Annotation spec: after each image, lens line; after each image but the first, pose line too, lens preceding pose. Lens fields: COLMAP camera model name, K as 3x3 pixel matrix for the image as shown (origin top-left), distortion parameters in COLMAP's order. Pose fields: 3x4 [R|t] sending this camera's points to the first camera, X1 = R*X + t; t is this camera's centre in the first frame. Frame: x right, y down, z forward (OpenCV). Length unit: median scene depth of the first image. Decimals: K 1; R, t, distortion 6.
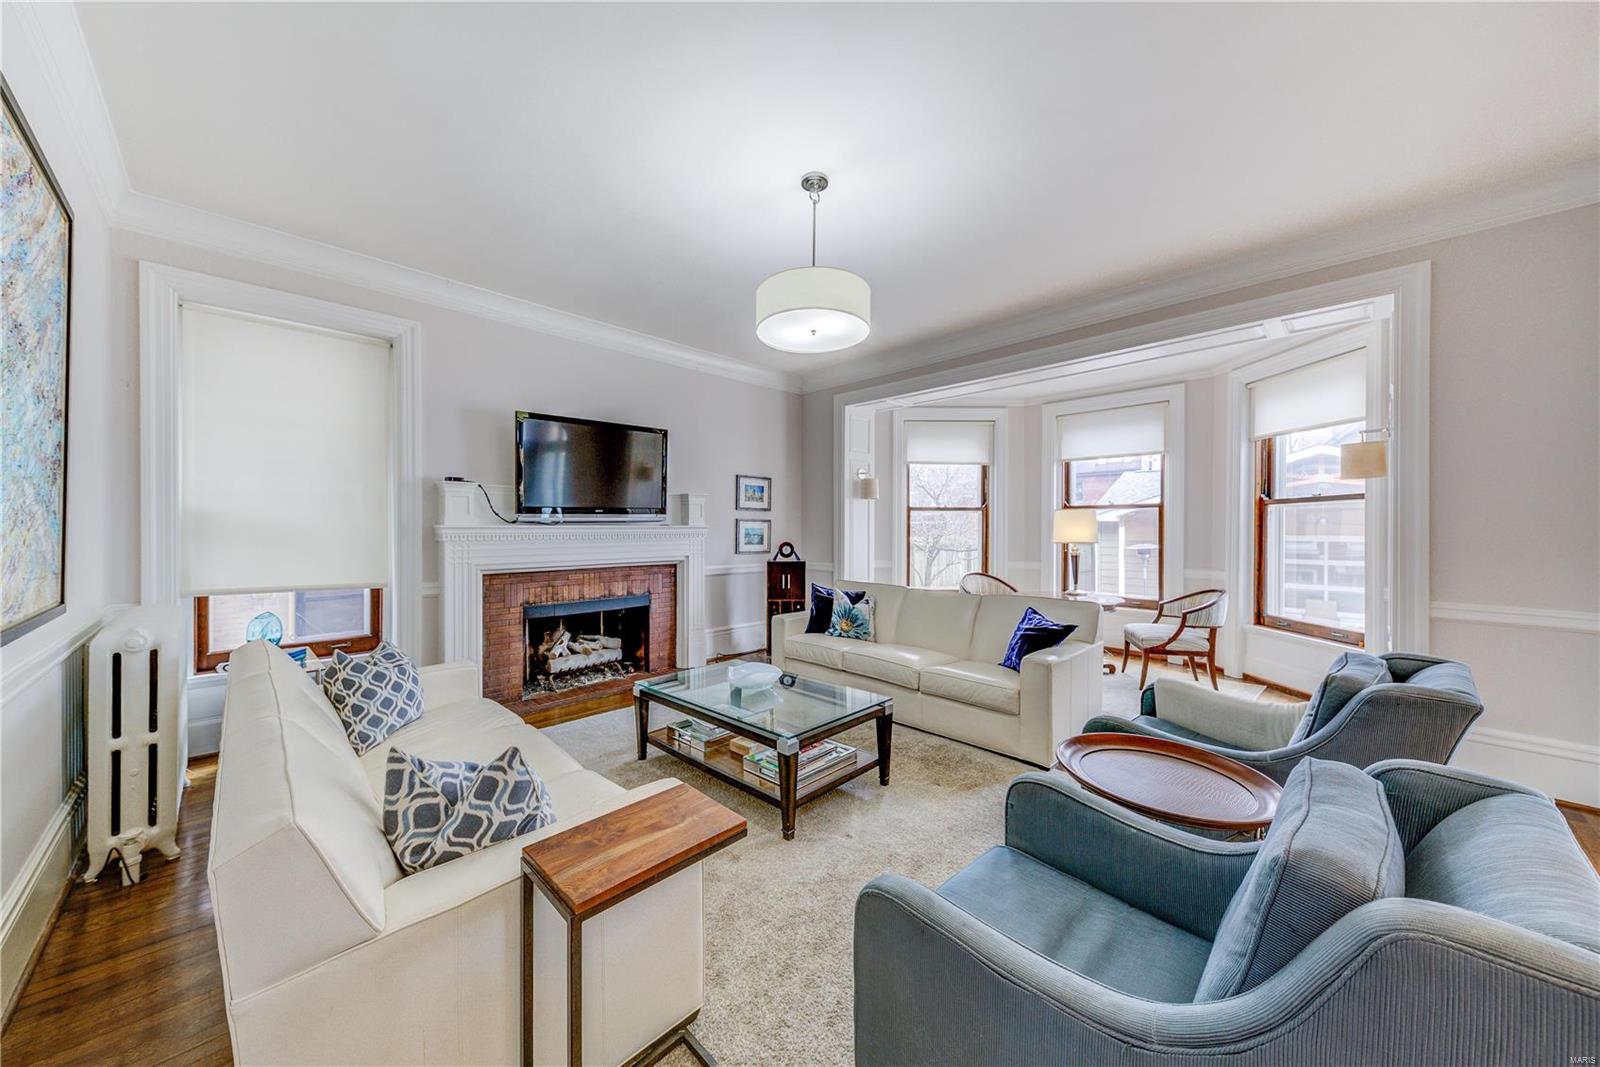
lens RADIAL K [[555.0, 0, 796.8], [0, 555.0, 526.5], [0, 0, 1]] dist [0.014342, -0.000038]
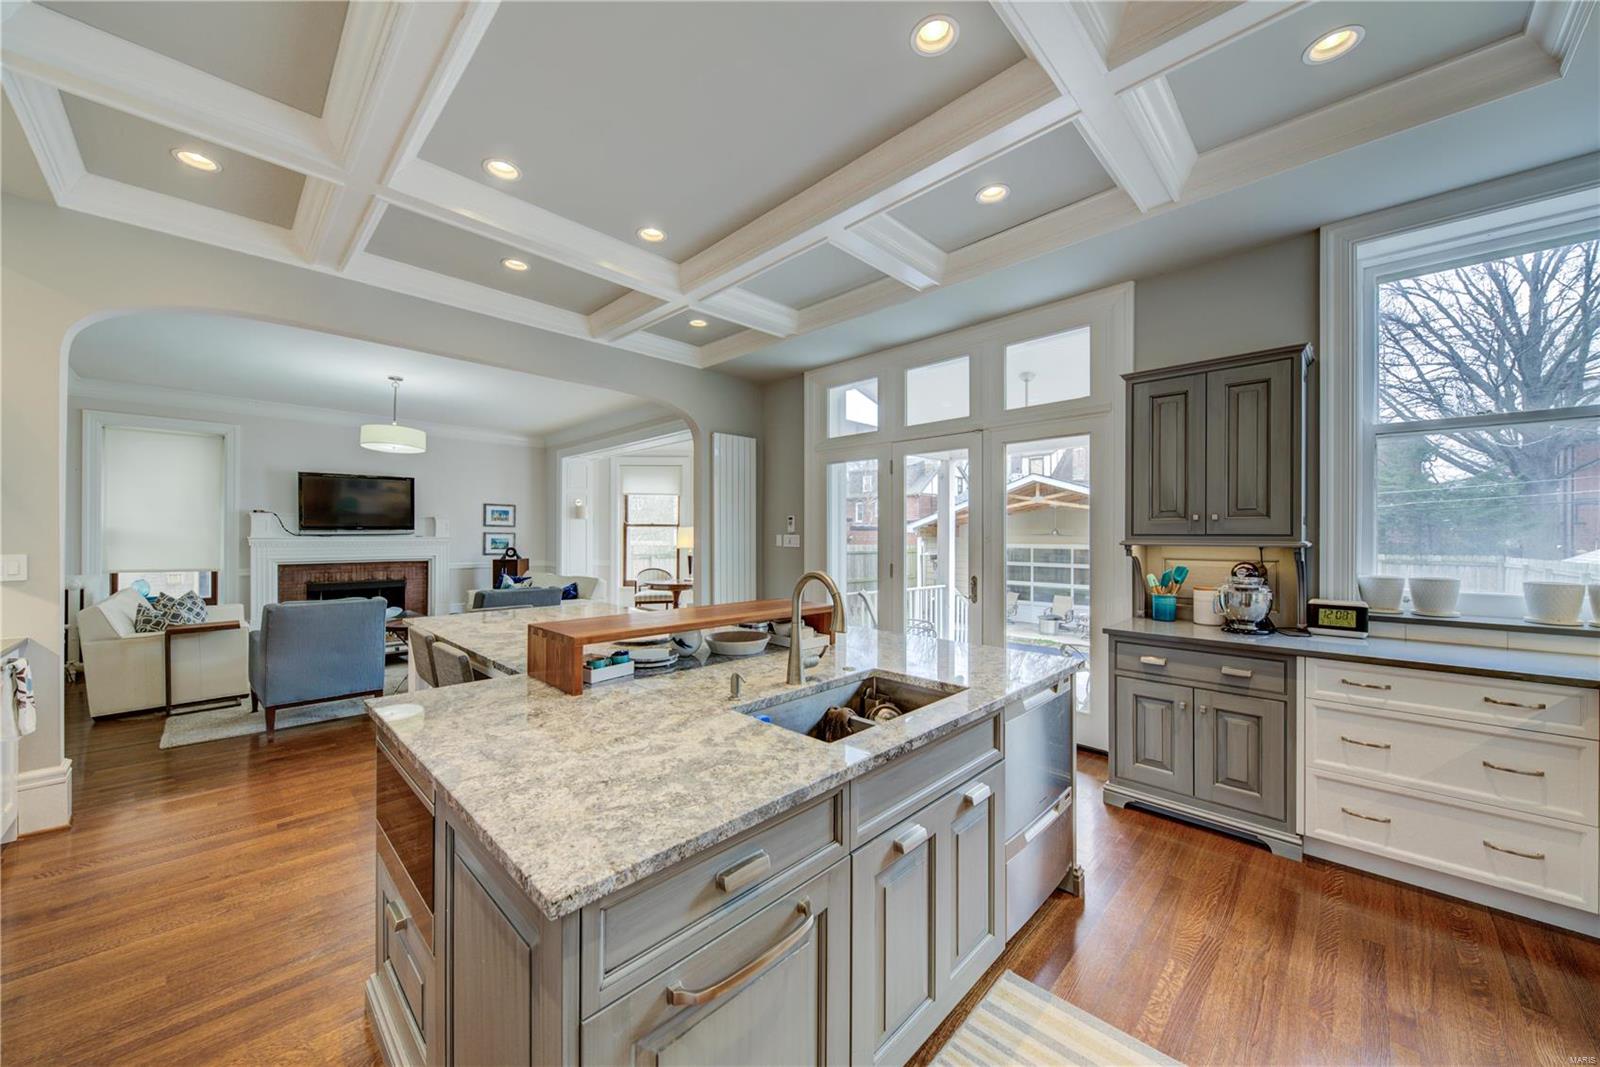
lens RADIAL K [[570.1, 0, 807.8], [0, 570.1, 531.8], [0, 0, 1]] dist [-0.001430, -0.000398]
pose [[0.999791, 0.001736, 0.020363, 0.885869], [-0.001590, 0.999973, -0.007213, -0.006081], [-0.020375, 0.007179, 0.999767, -0.689852]]
